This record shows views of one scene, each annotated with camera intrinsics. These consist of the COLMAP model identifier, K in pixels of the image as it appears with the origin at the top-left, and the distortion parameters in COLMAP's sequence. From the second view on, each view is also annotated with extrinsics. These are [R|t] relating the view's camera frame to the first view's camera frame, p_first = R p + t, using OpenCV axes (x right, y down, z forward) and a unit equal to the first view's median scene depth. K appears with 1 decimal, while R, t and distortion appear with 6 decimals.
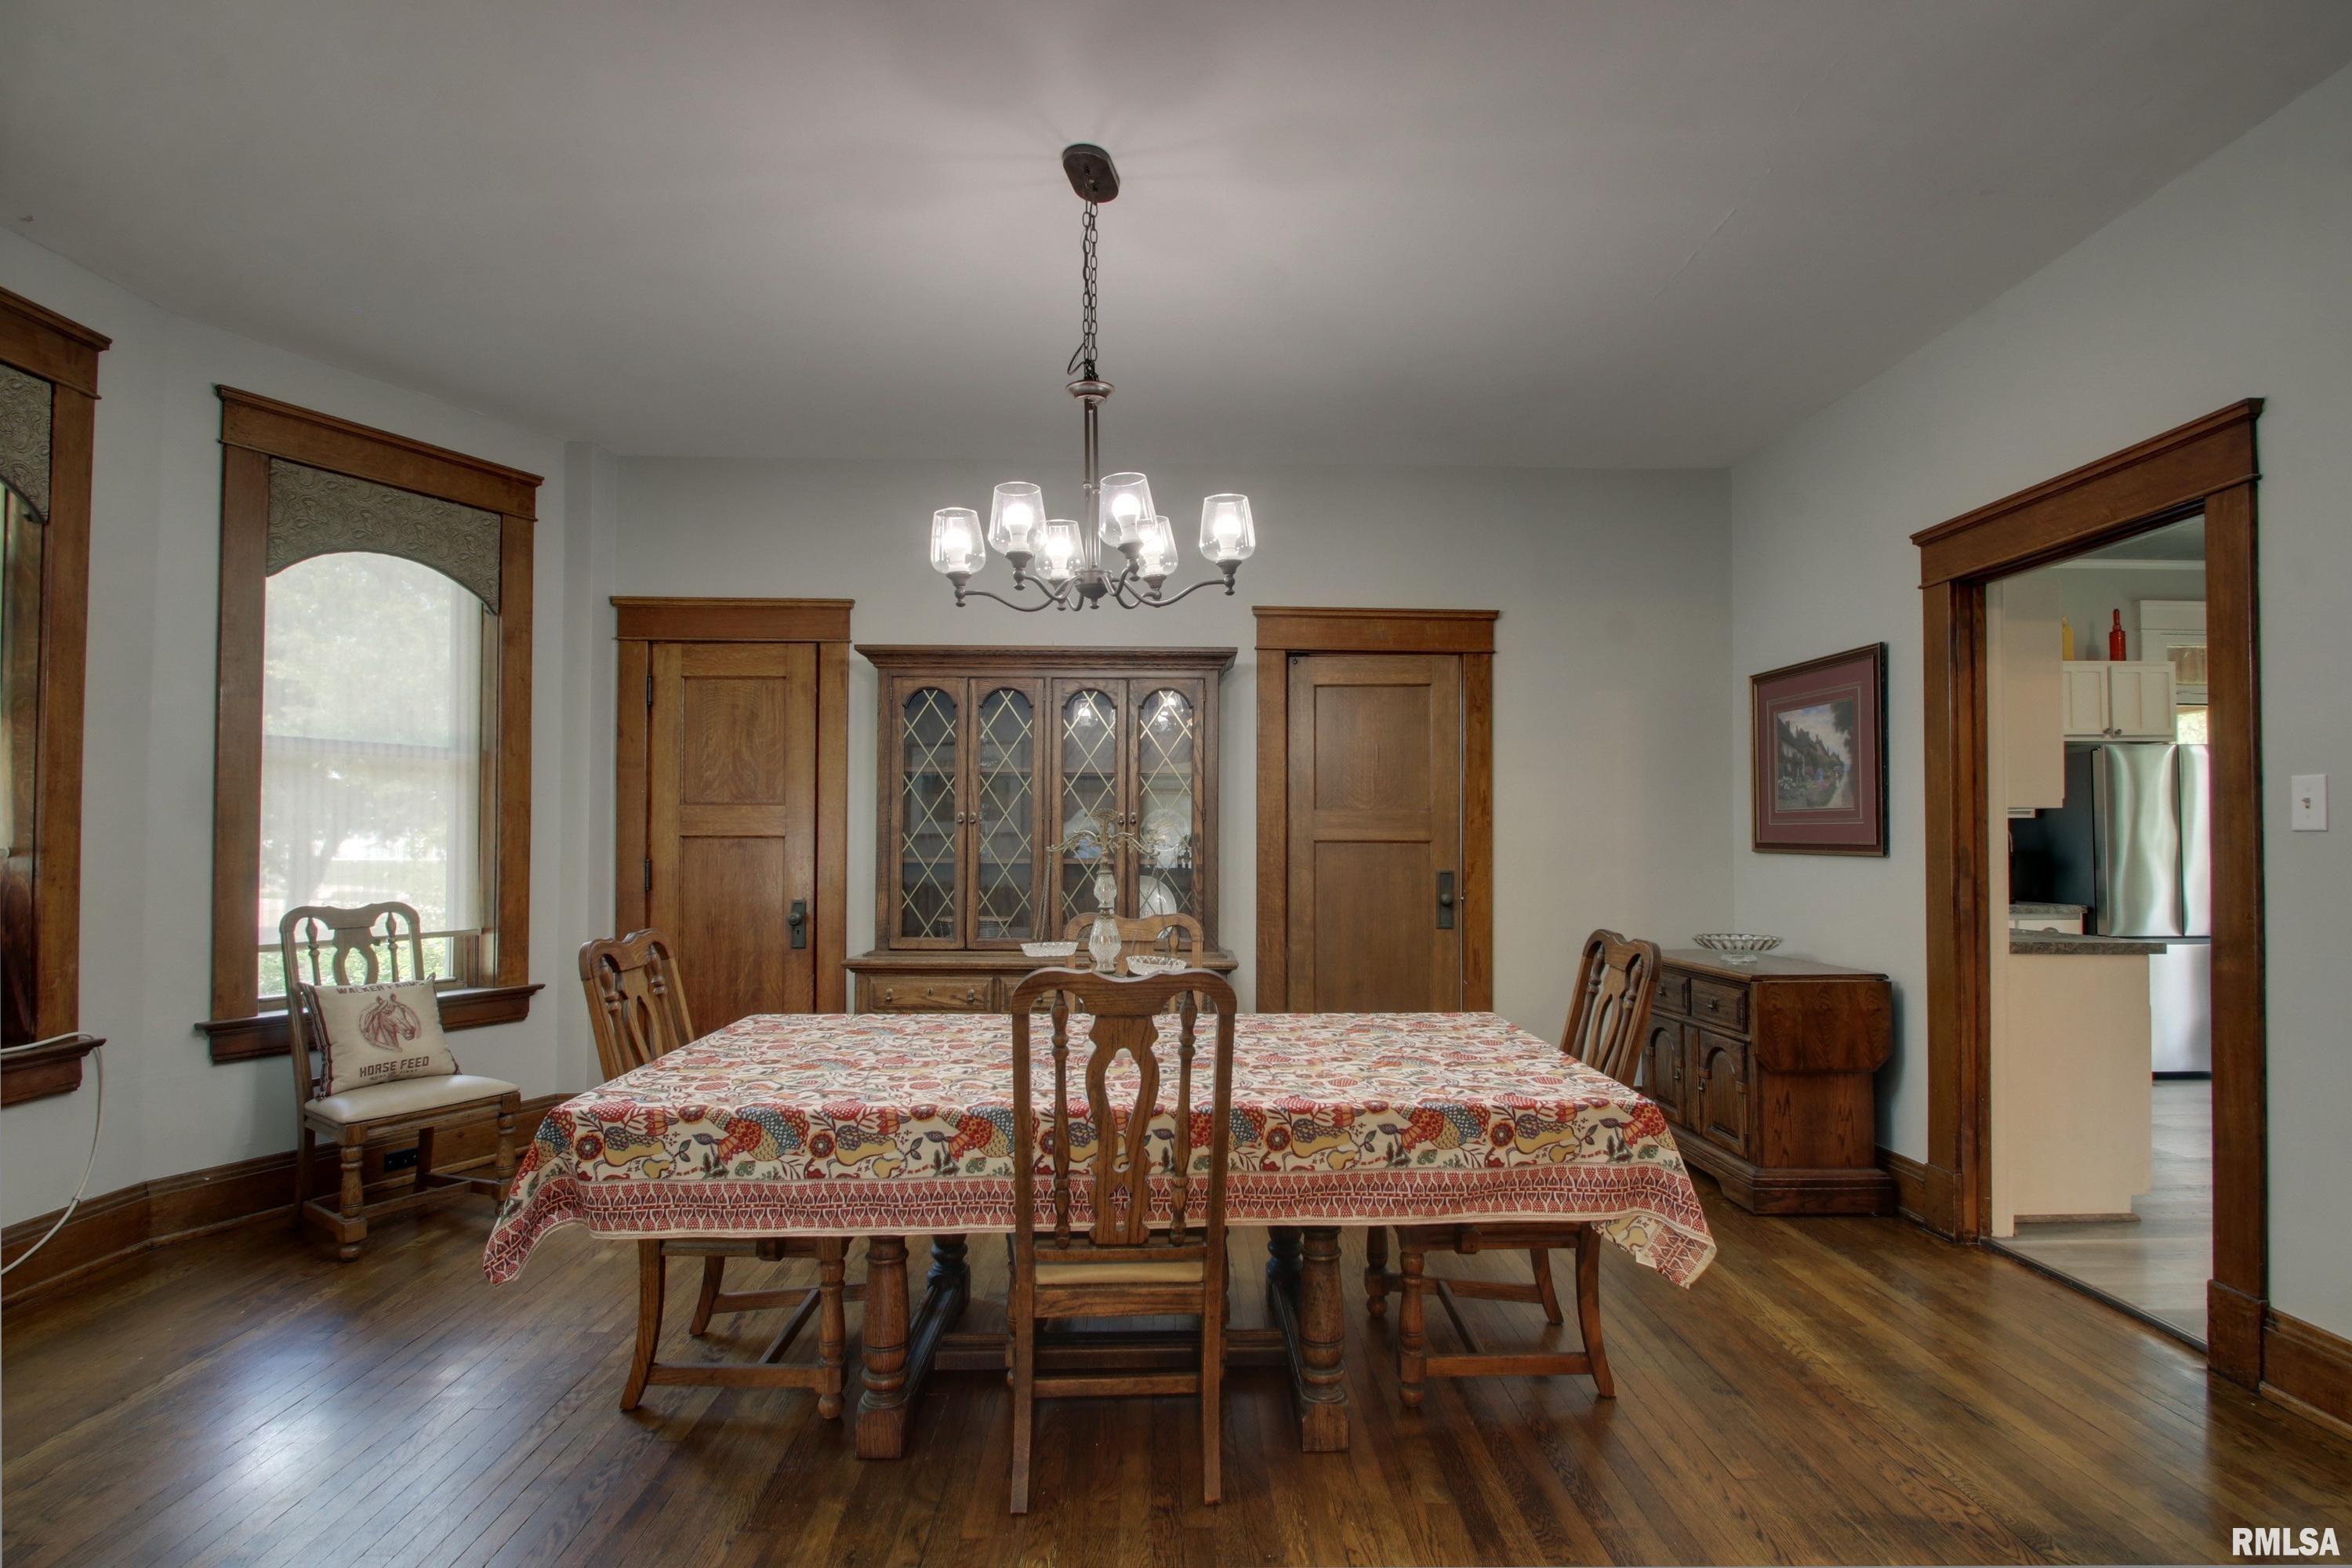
lens RADIAL K [[1125.6, 0, 1177.2], [0, 1125.6, 811.2], [0, 0, 1]] dist [0.004210, -0.012759]
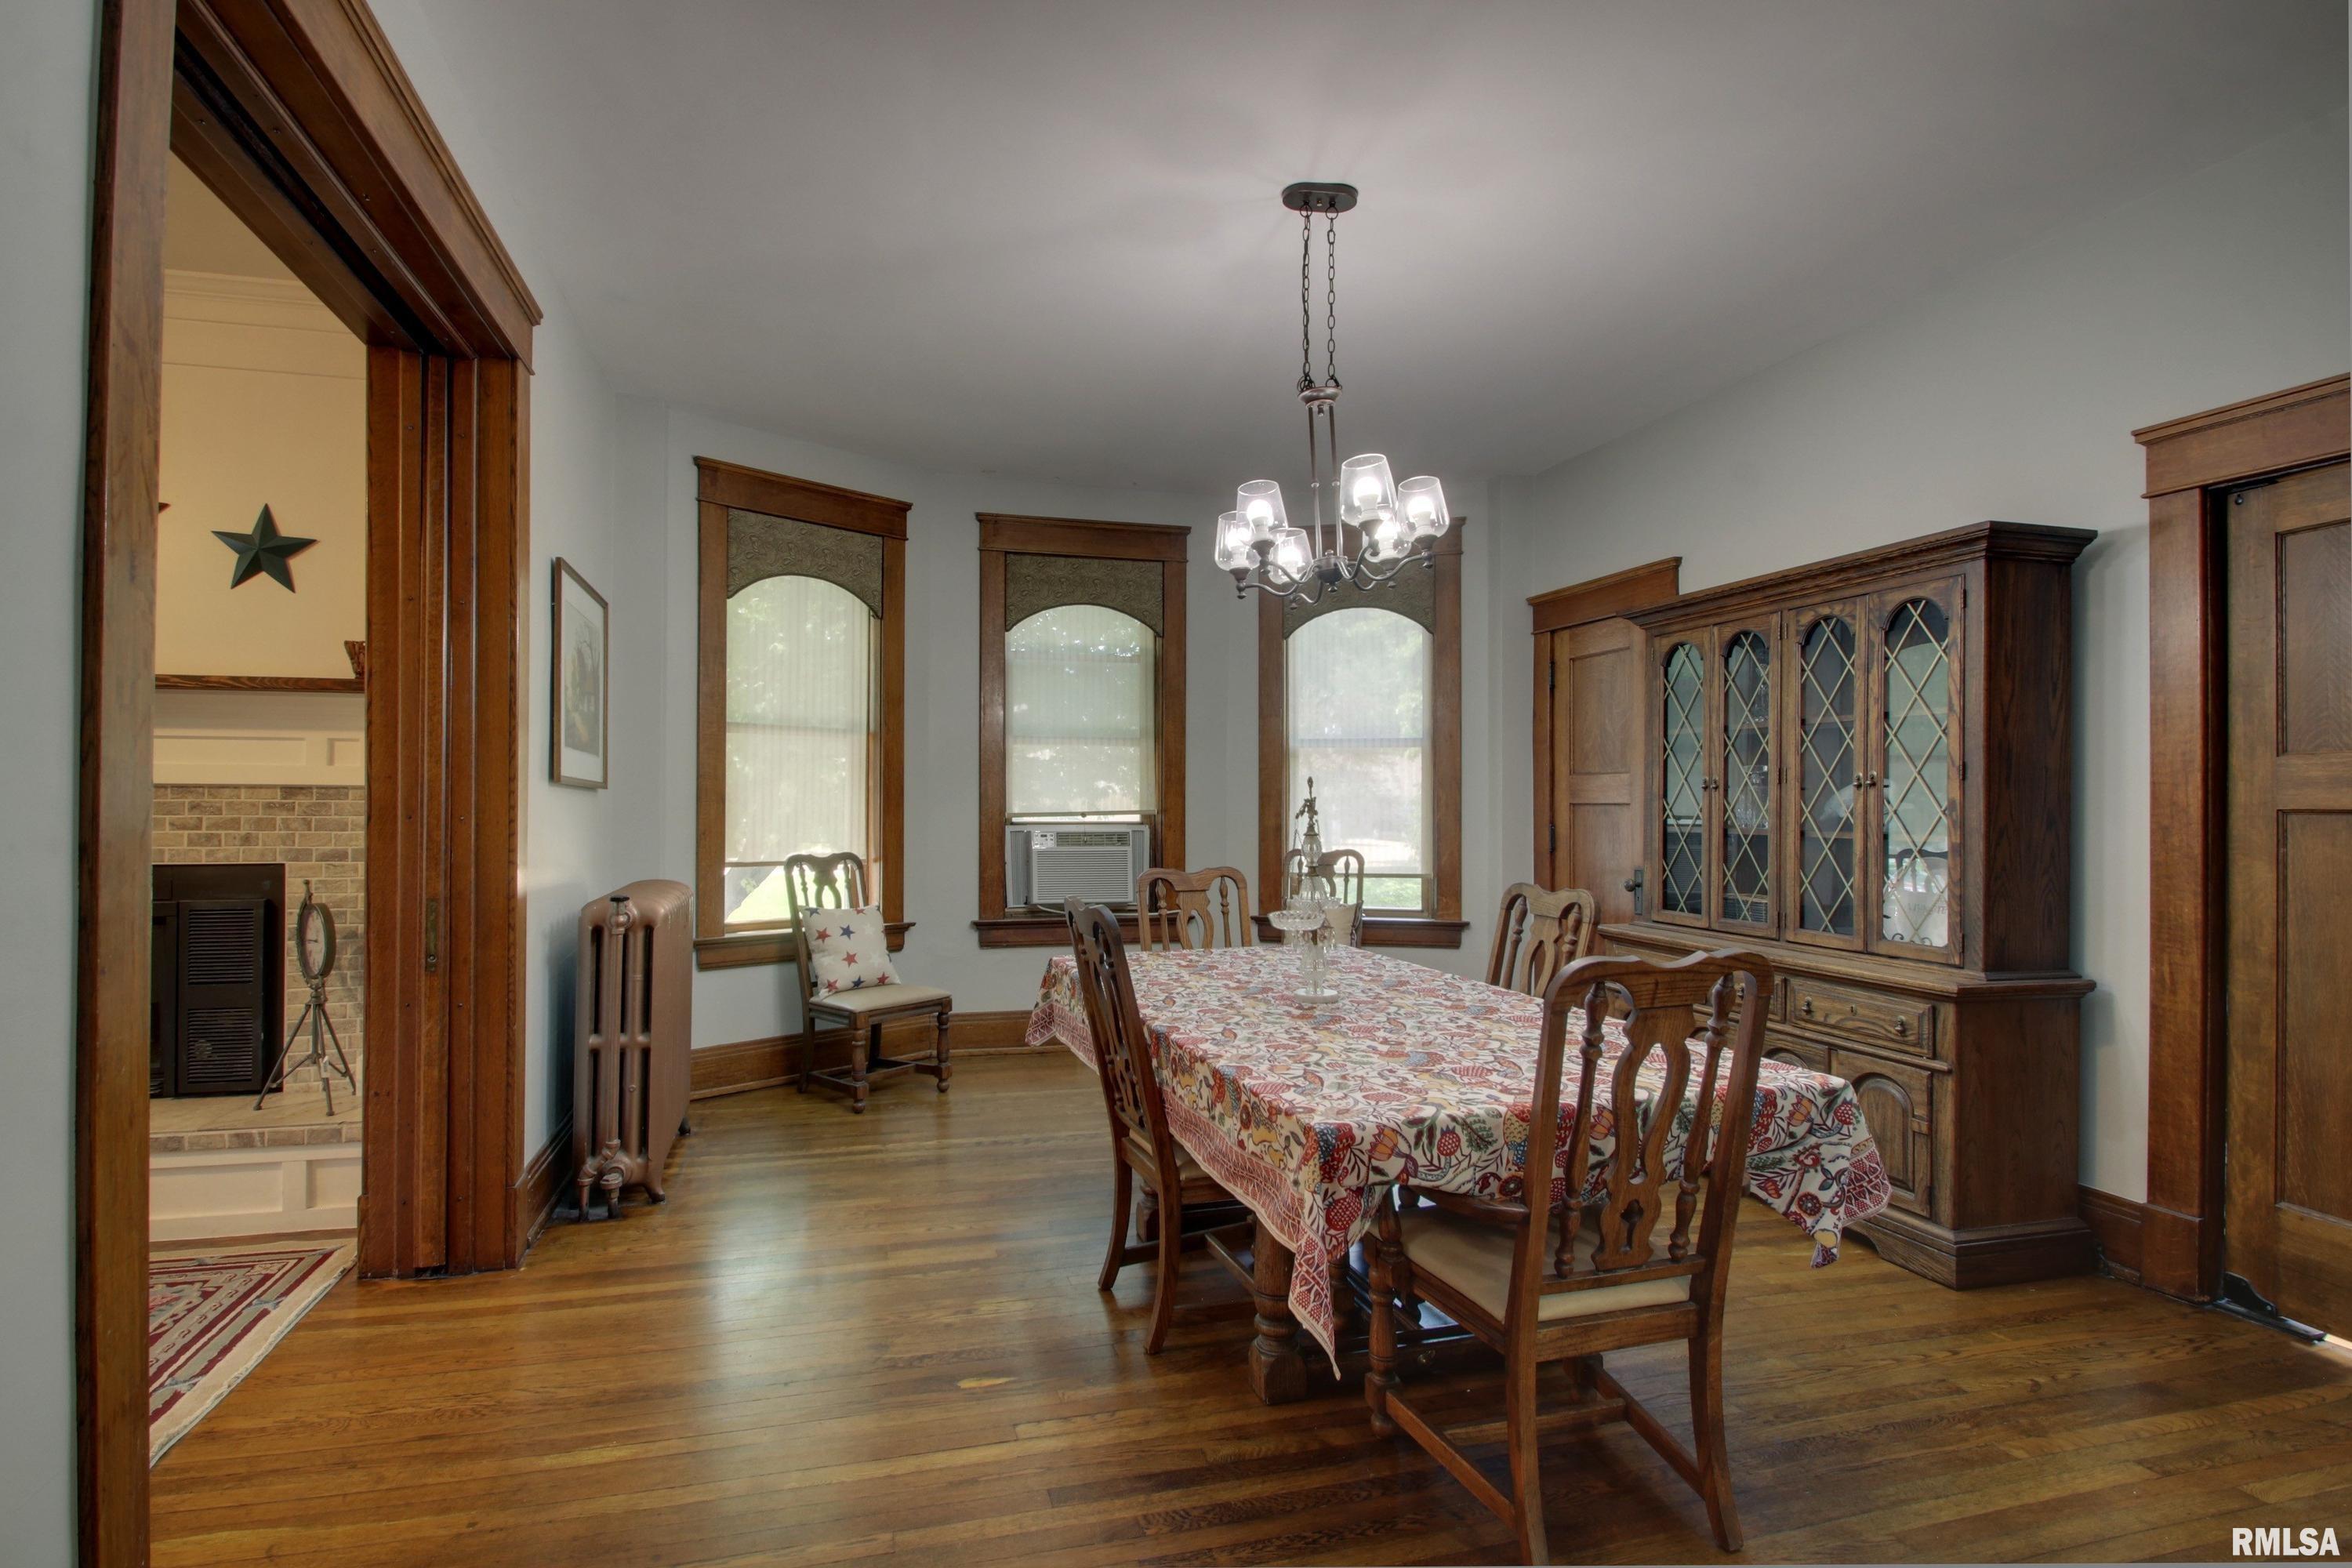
lens RADIAL K [[1125.6, 0, 1106.0], [0, 1125.6, 798.1], [0, 0, 1]] dist [0.004210, -0.012759]
pose [[0.225934, -0.005292, -0.974128, 0.681092], [0.021569, 0.999767, -0.000429, 0.009900], [0.973904, -0.020914, 0.225995, 0.392543]]
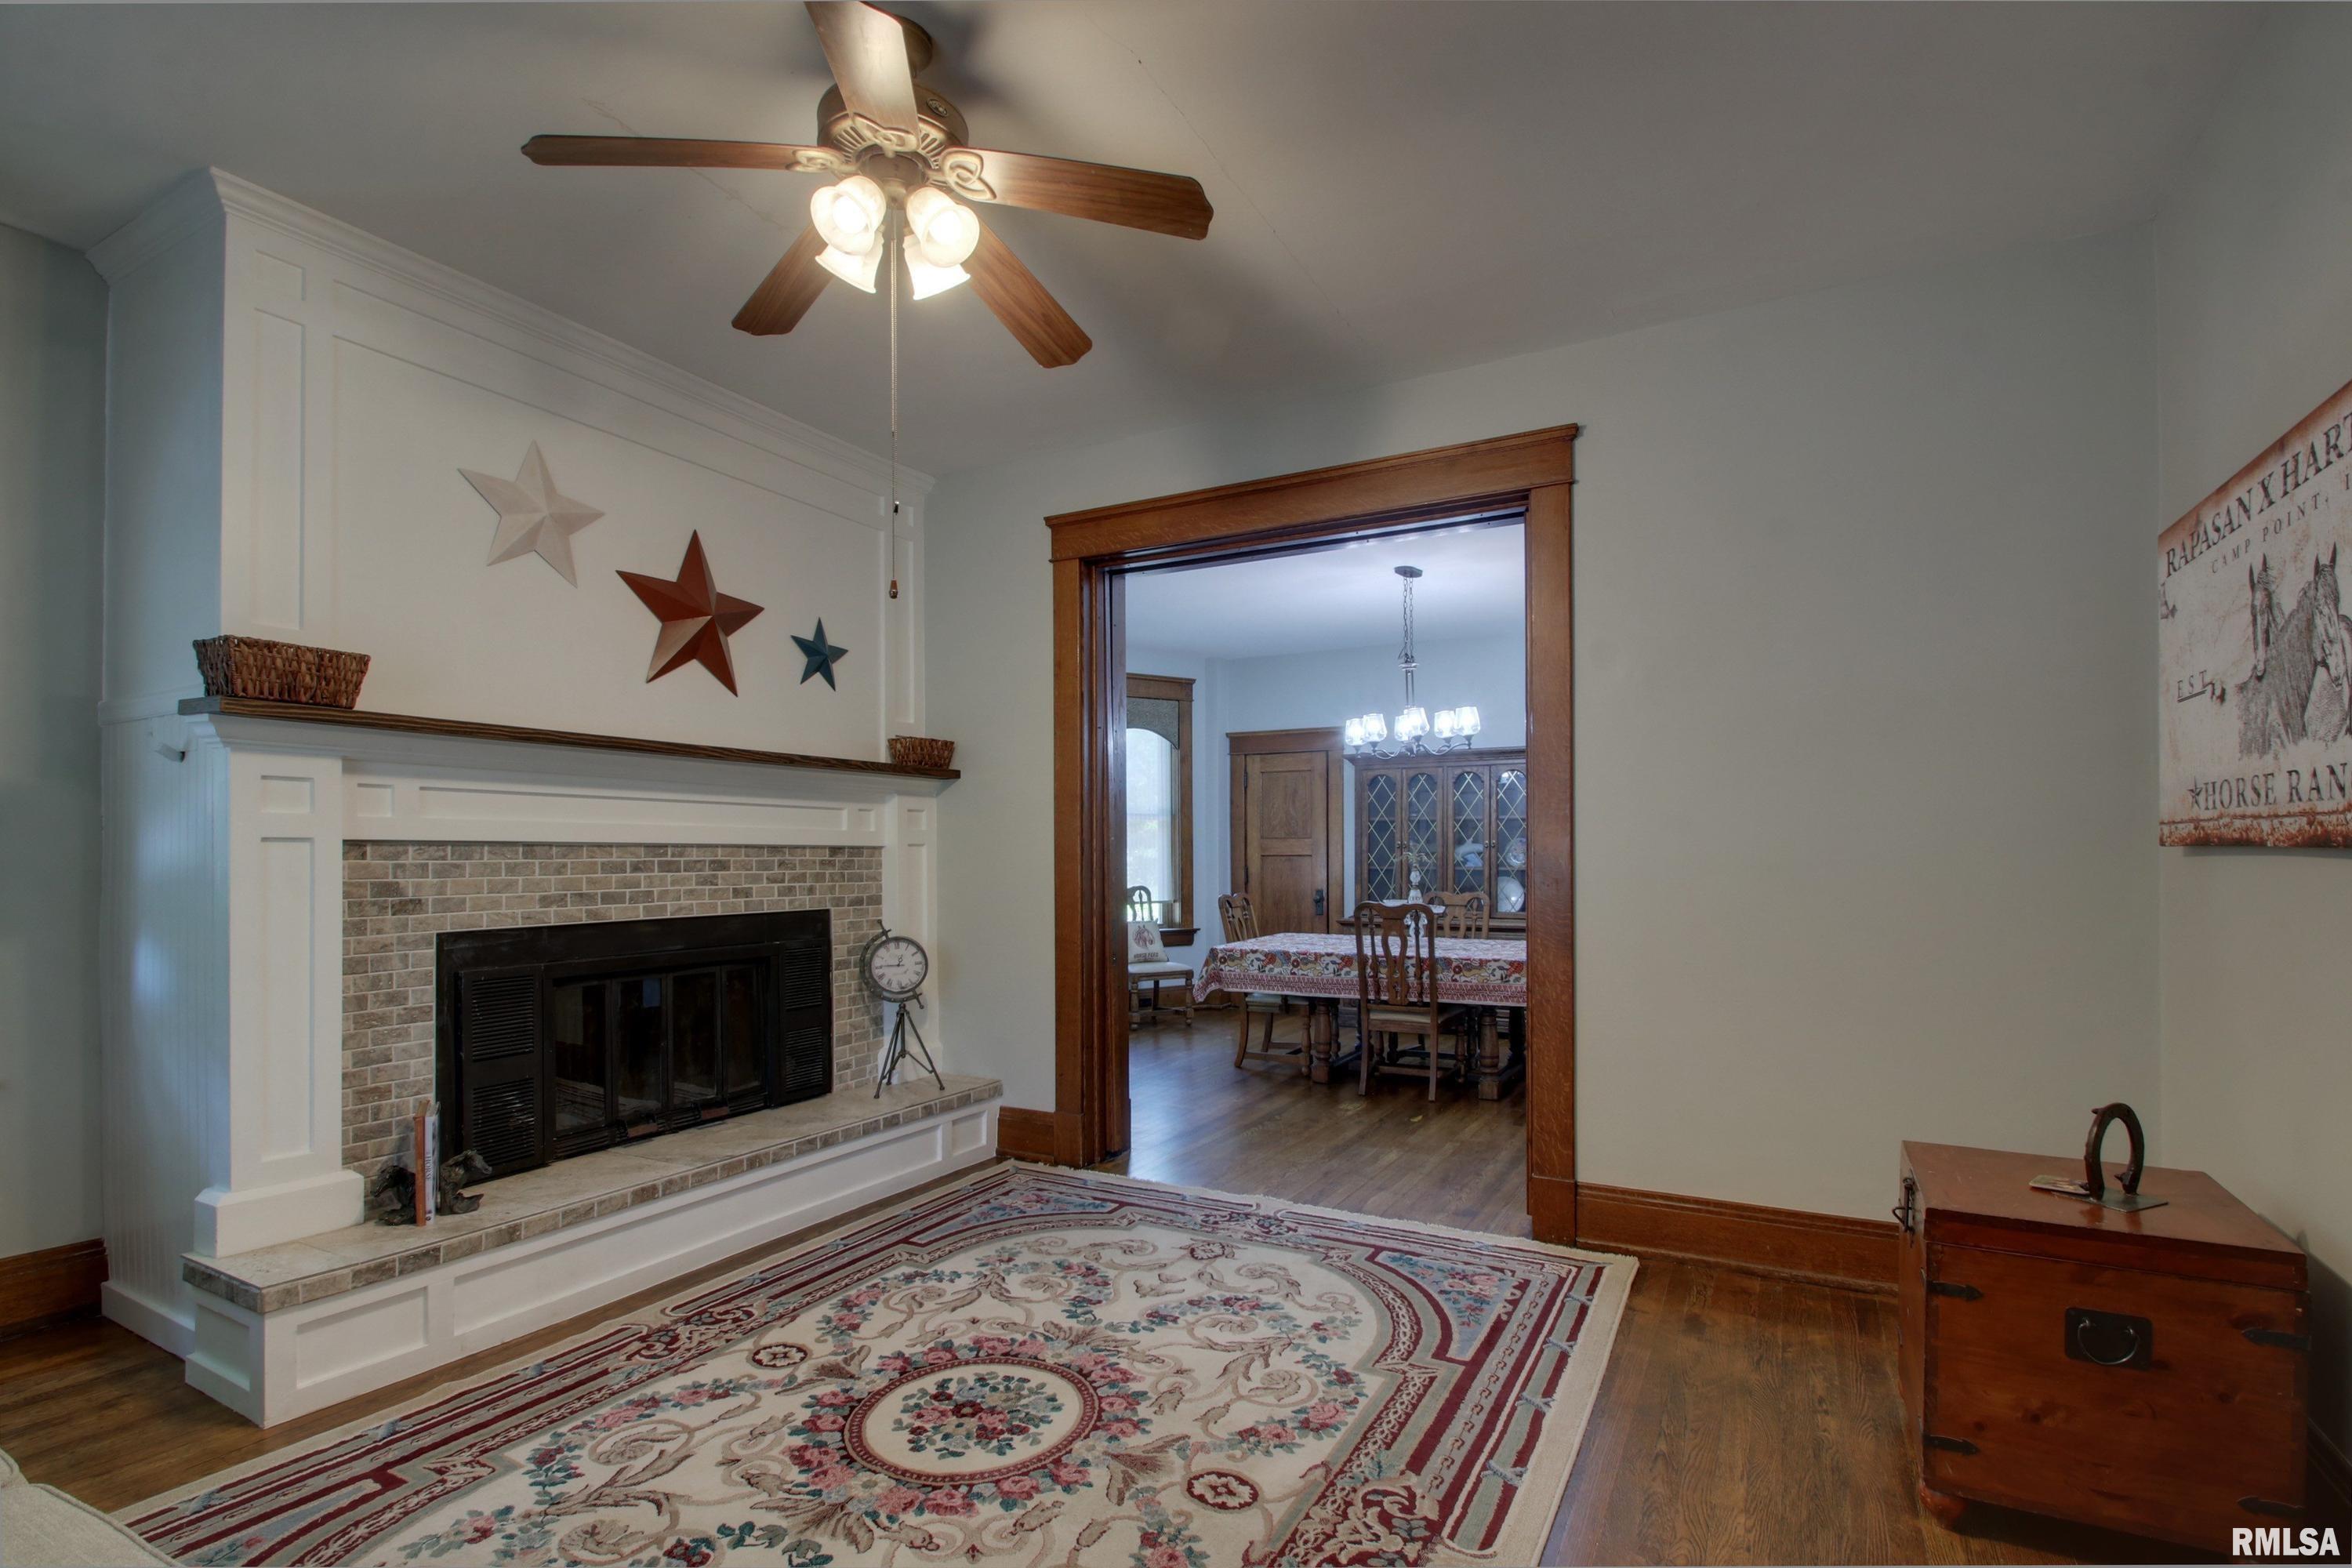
lens RADIAL K [[1125.6, 0, 1150.0], [0, 1125.6, 848.0], [0, 0, 1]] dist [0.004210, -0.012759]
pose [[0.859623, -0.006863, -0.510883, 0.483133], [0.016383, 0.999766, 0.014137, -0.026437], [0.510667, -0.020522, 0.859534, -0.957174]]
